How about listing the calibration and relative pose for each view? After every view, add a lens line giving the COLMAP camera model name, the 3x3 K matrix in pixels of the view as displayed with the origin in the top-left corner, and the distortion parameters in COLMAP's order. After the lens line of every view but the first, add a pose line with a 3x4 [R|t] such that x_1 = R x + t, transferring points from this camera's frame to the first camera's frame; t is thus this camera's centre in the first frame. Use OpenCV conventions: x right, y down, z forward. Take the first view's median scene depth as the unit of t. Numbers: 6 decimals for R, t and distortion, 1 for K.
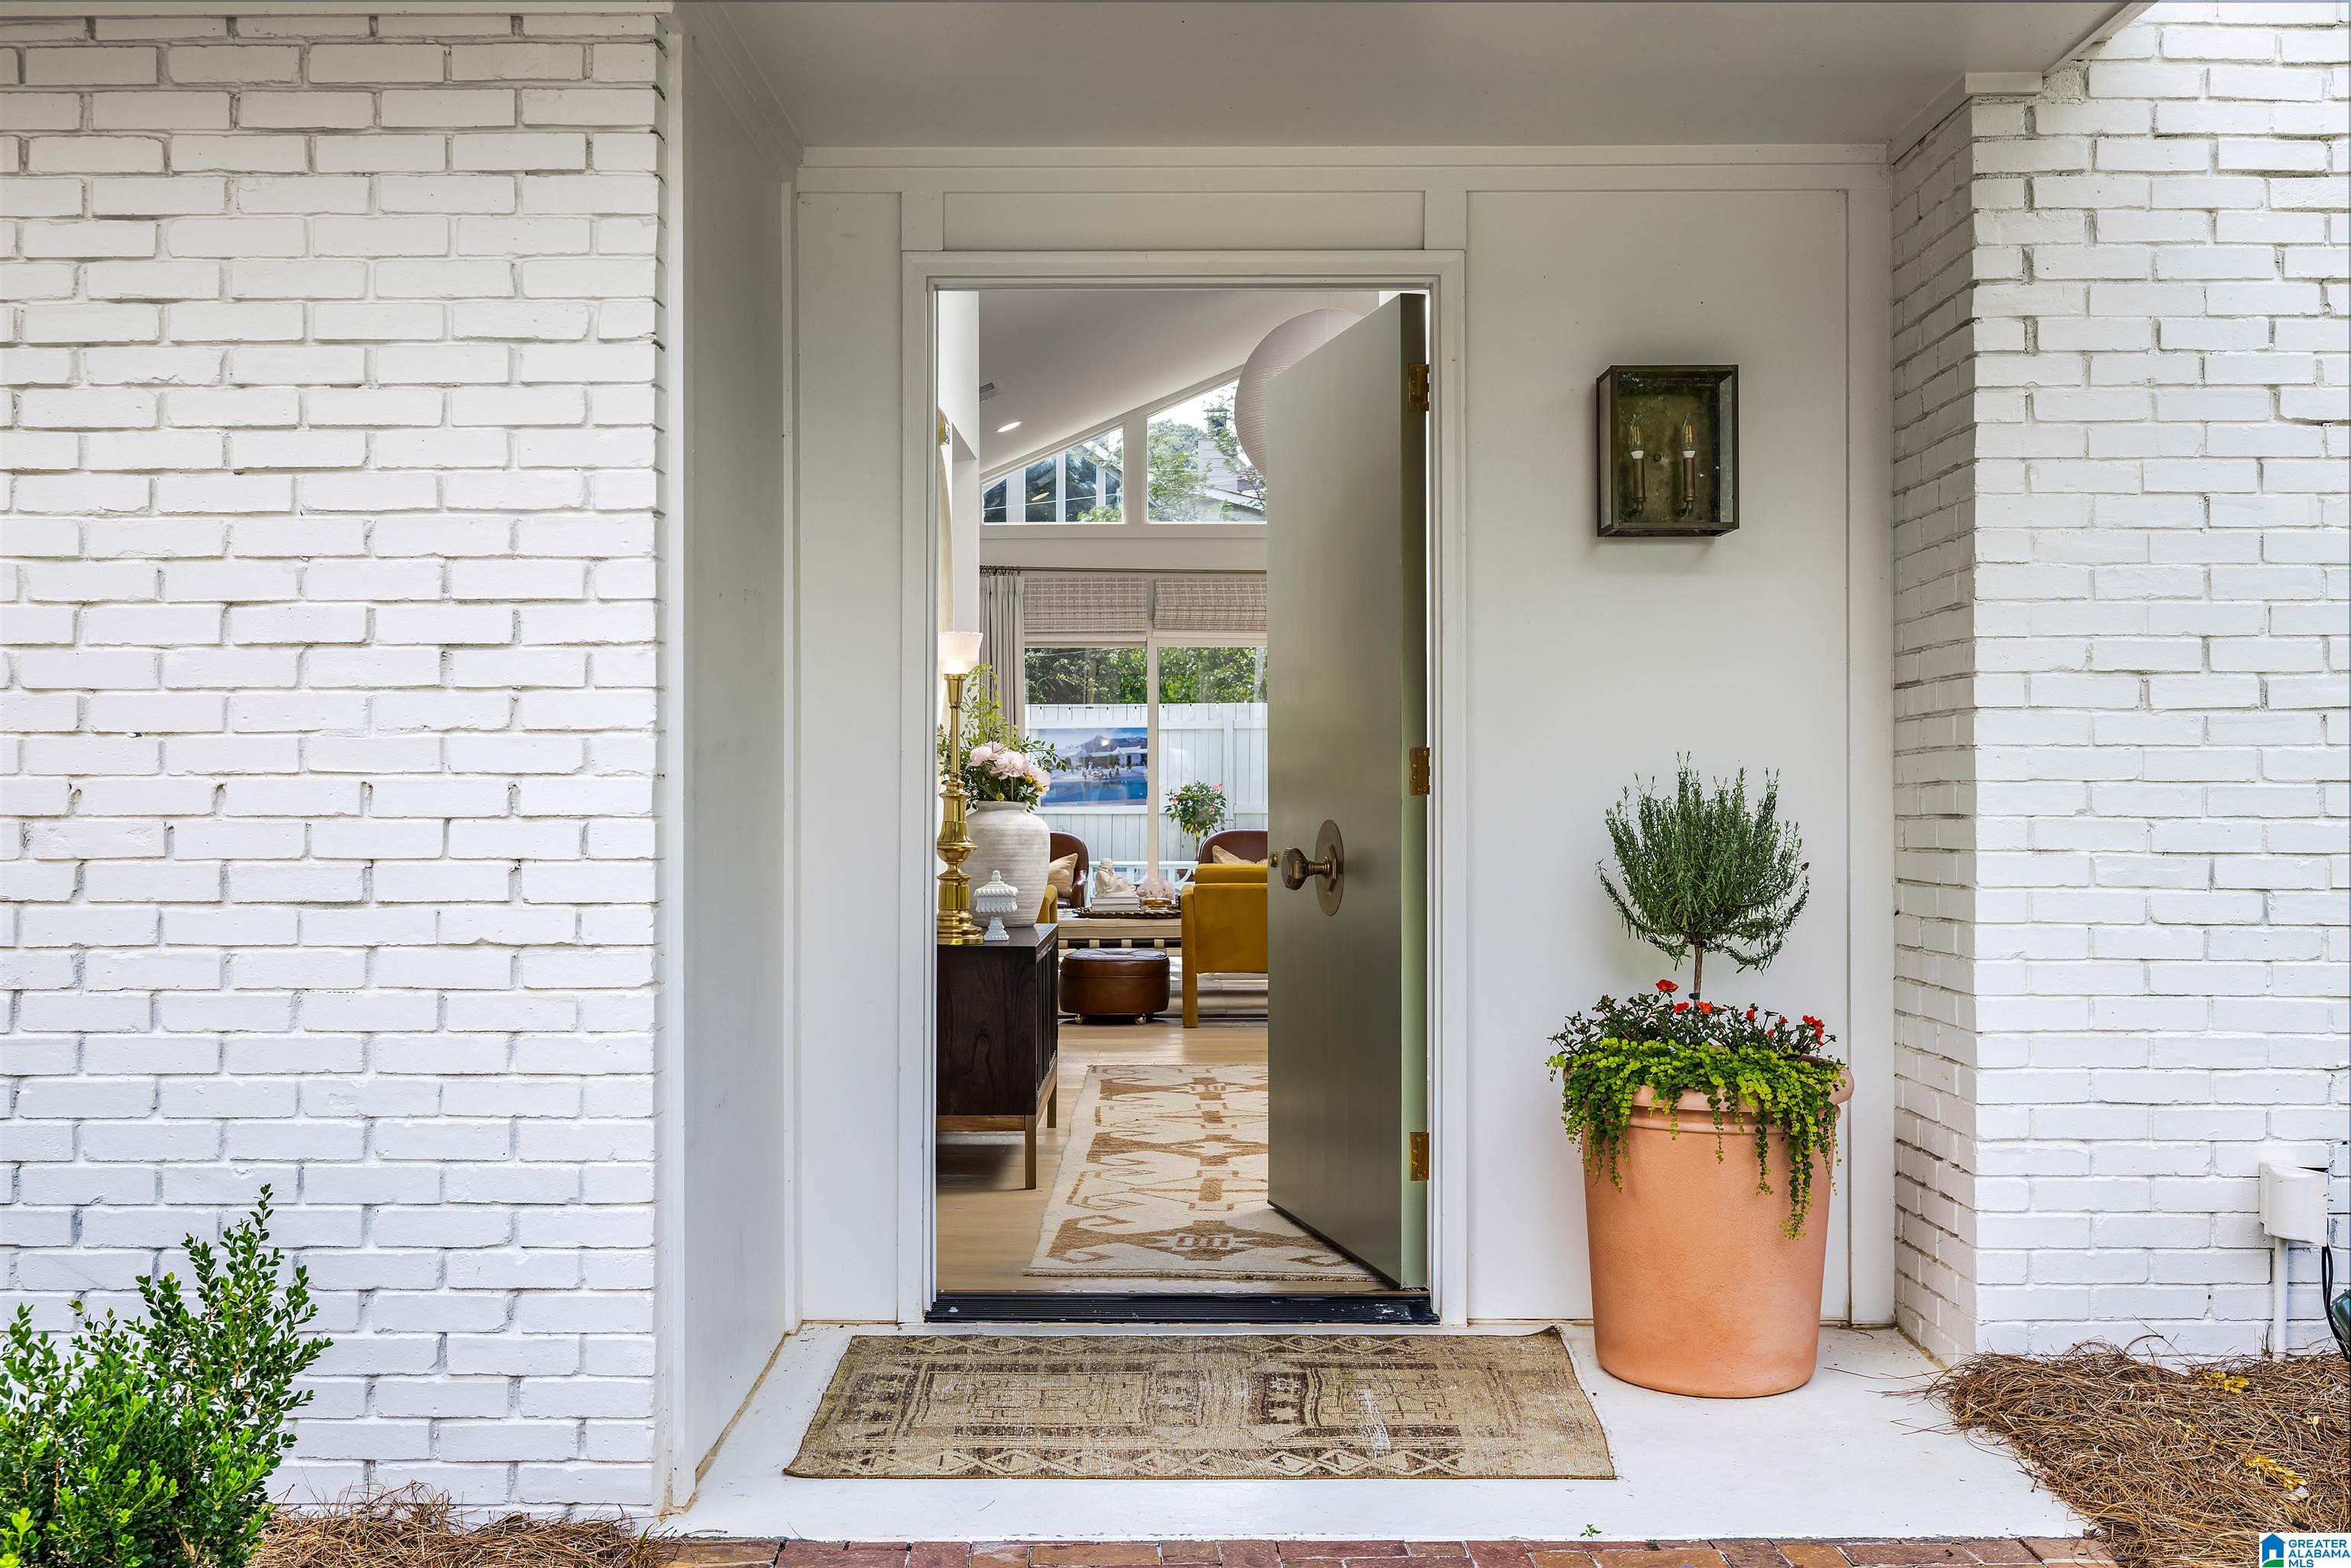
lens RADIAL K [[2383.1, 0, 1178.5], [0, 2383.1, 750.3], [0, 0, 1]] dist [0.010100, 0.000000]
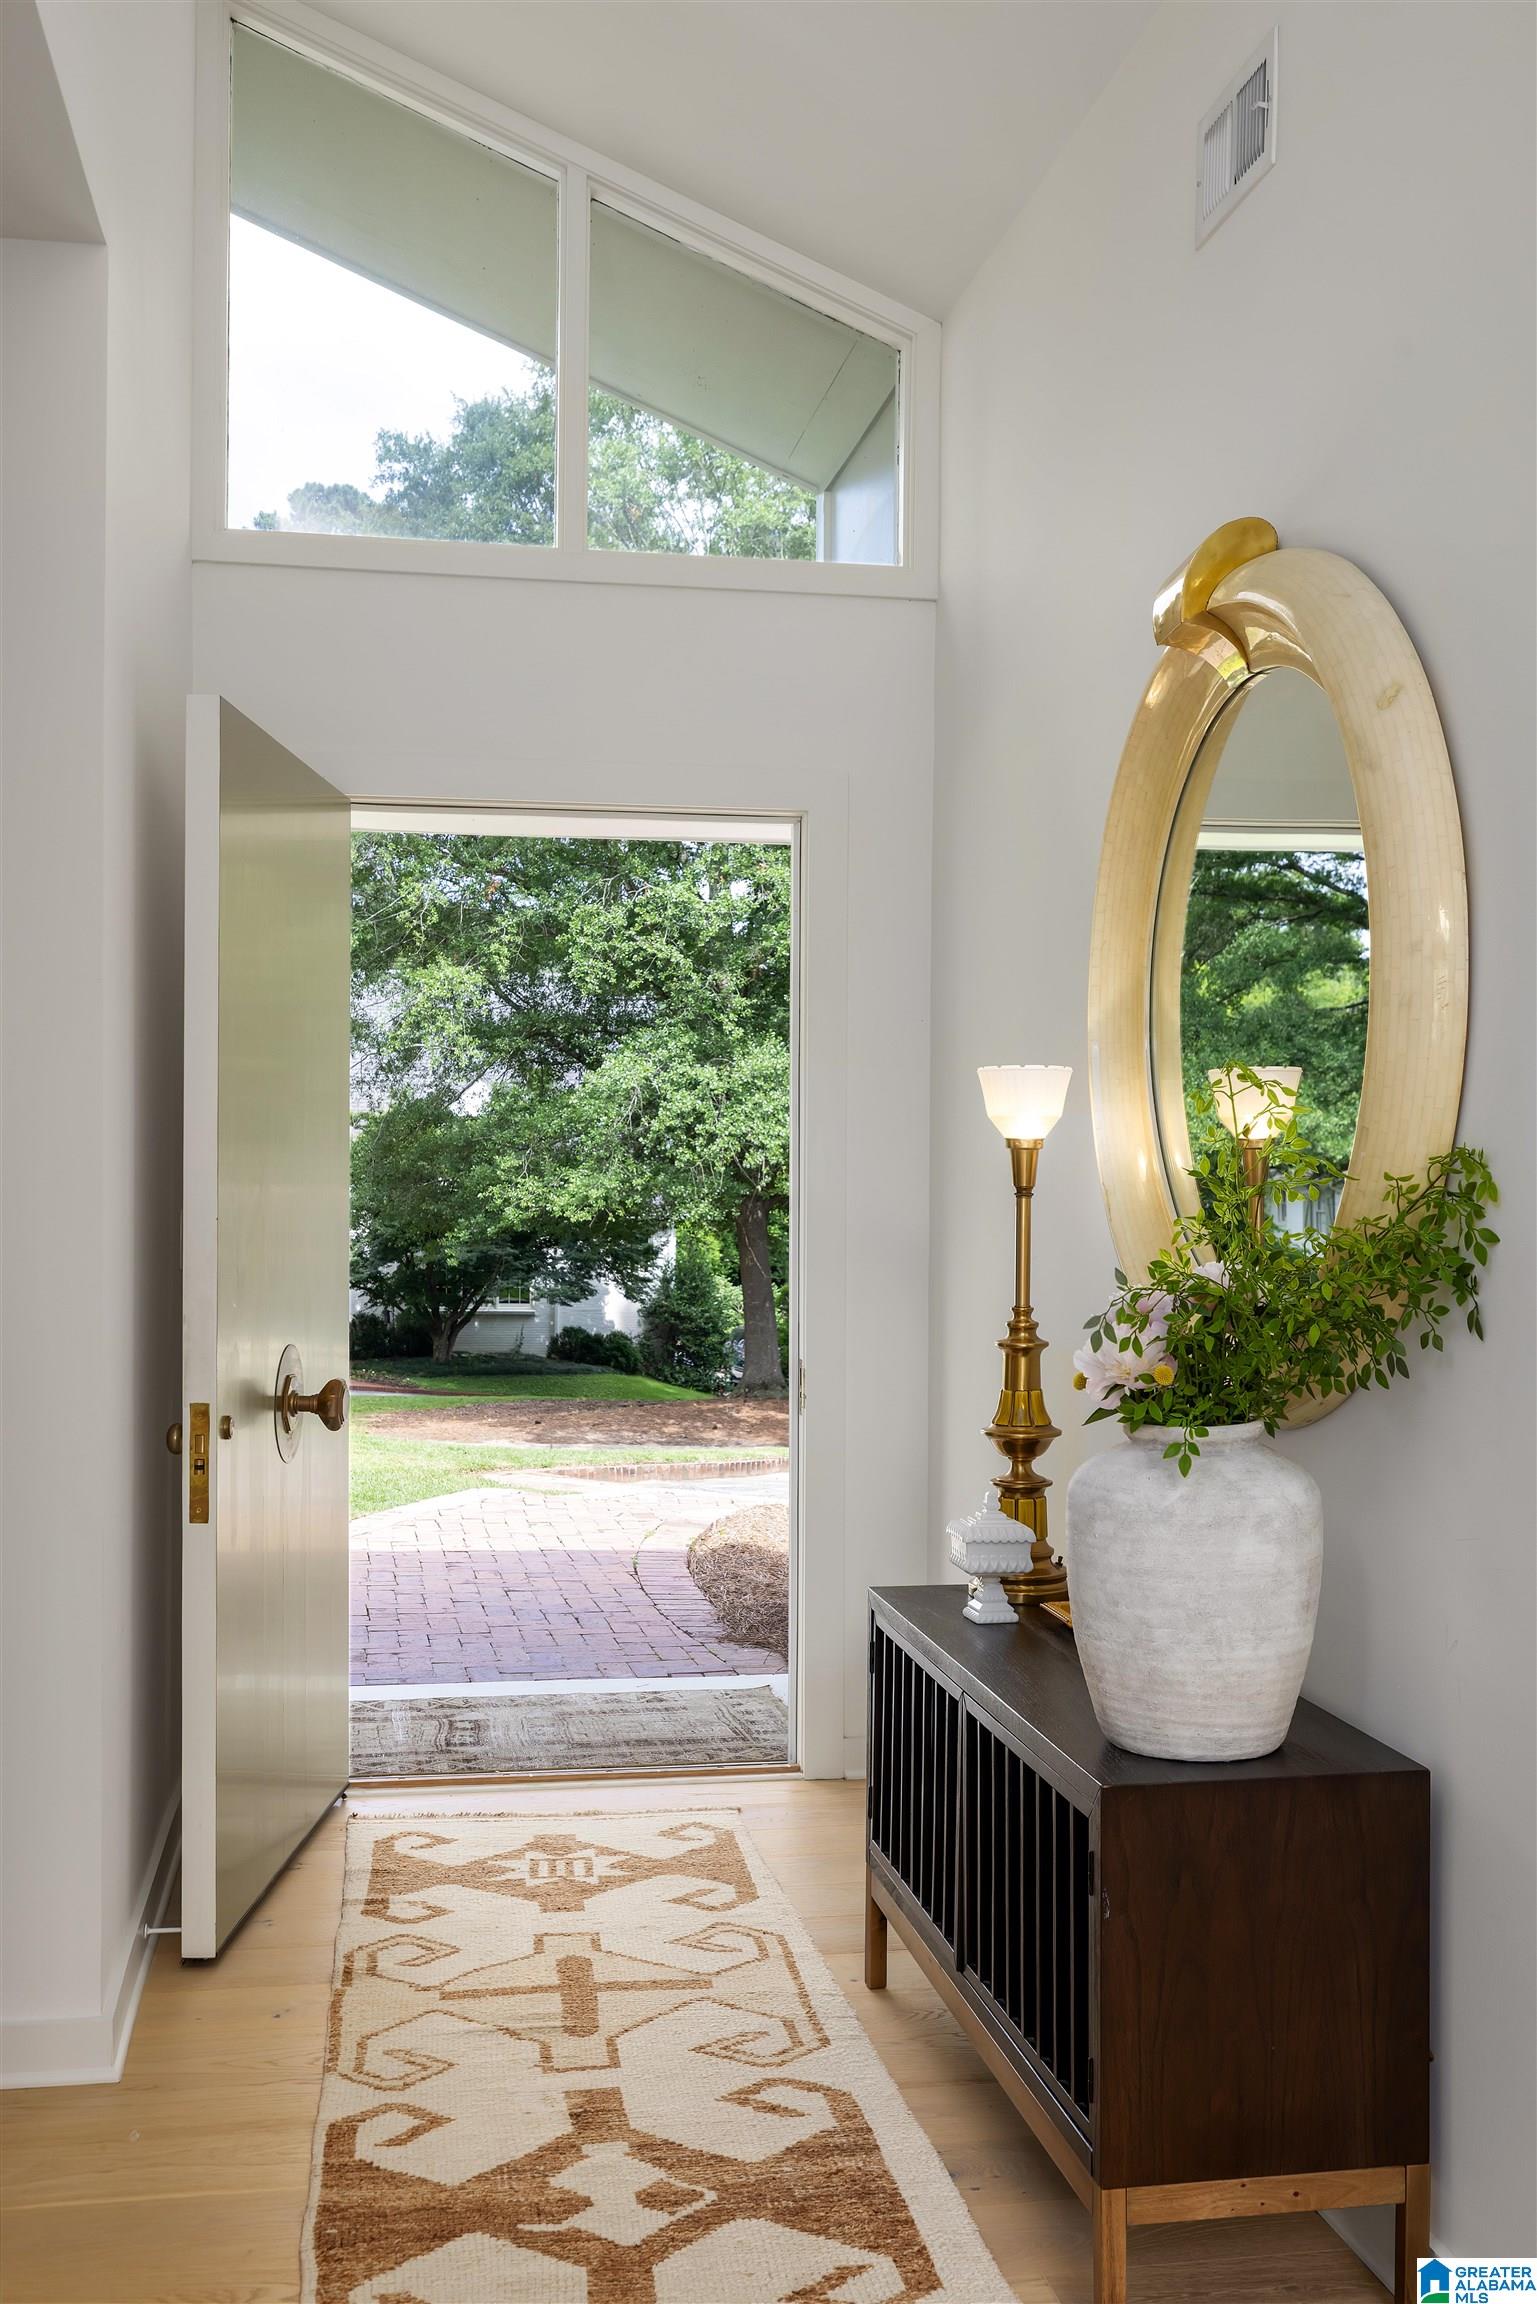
lens RADIAL K [[2335.5, 0, 768.7], [0, 2335.5, 1156.3], [0, 0, 1]] dist [0.010100, 0.000000]
pose [[-0.985286, -0.000778, -0.170912, 0.113313], [0.001430, 0.999917, -0.012795, -0.039407], [0.170908, -0.012851, -0.985203, 2.638219]]
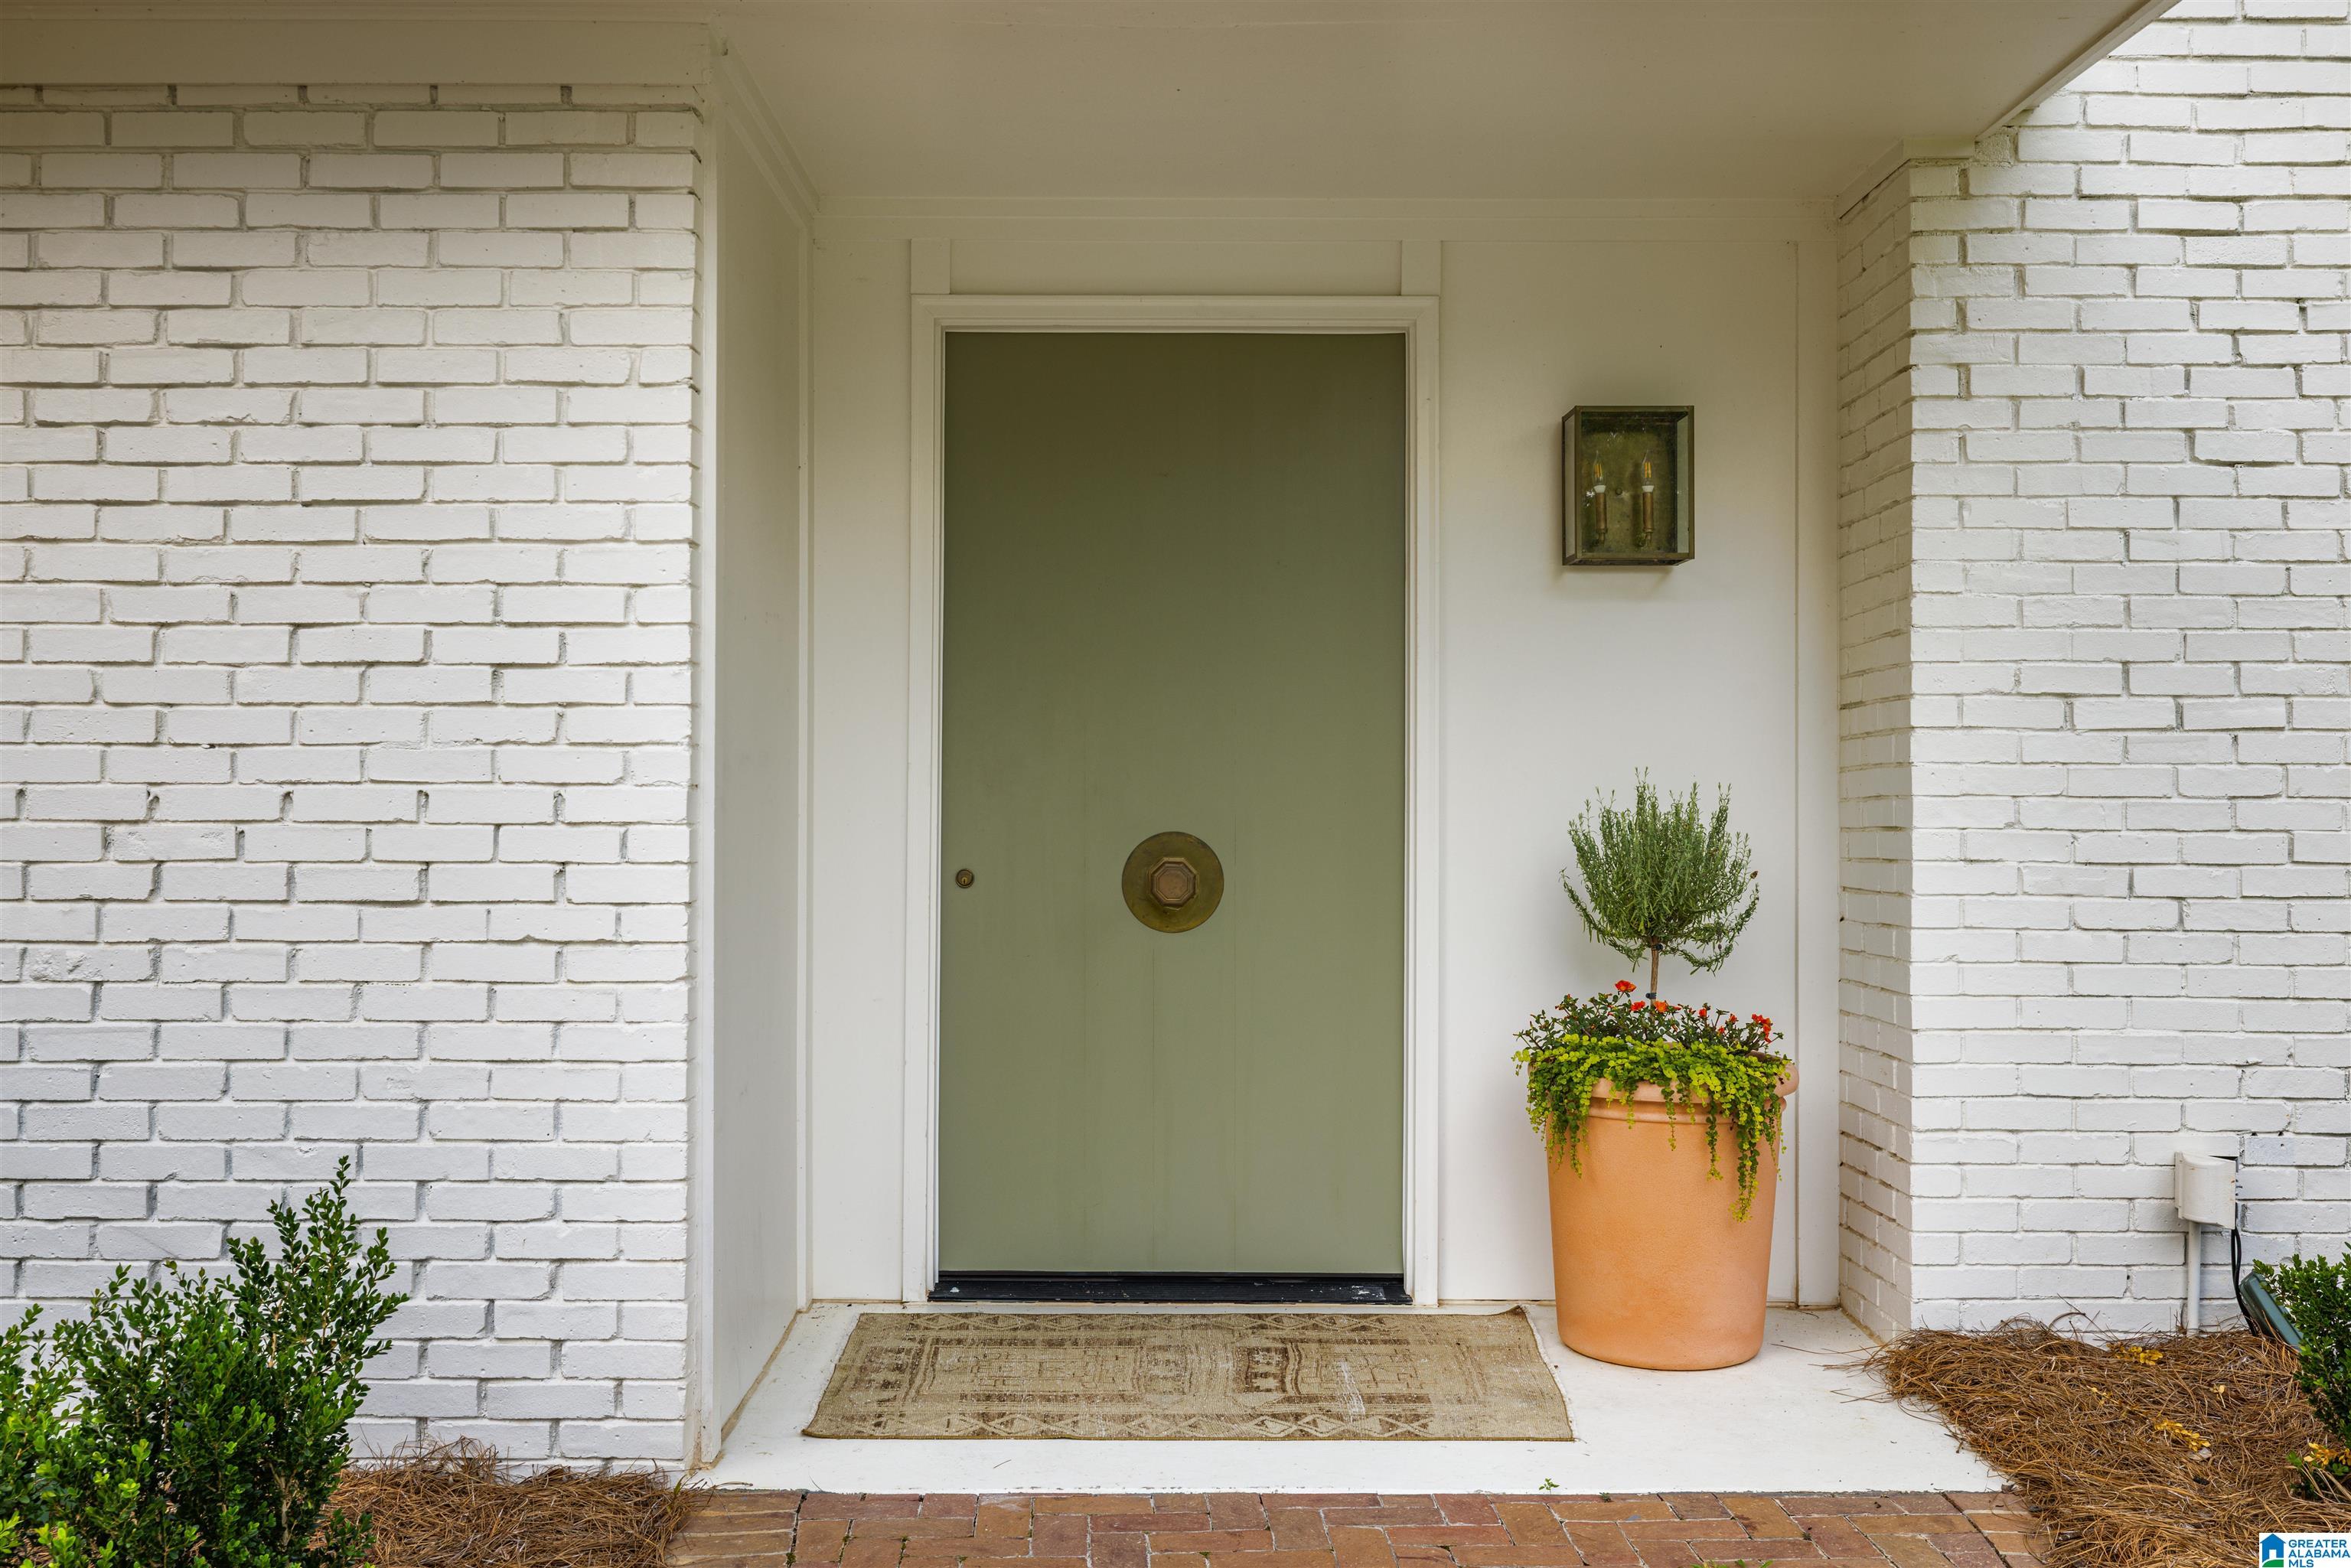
lens RADIAL K [[2383.1, 0, 1160.0], [0, 2383.1, 744.3], [0, 0, 1]] dist [0.010100, 0.000000]
pose [[0.999991, 0.004143, 0.001213, -0.006765], [-0.004134, 0.999963, -0.007525, -0.000958], [-0.001244, 0.007520, 0.999971, -0.082447]]
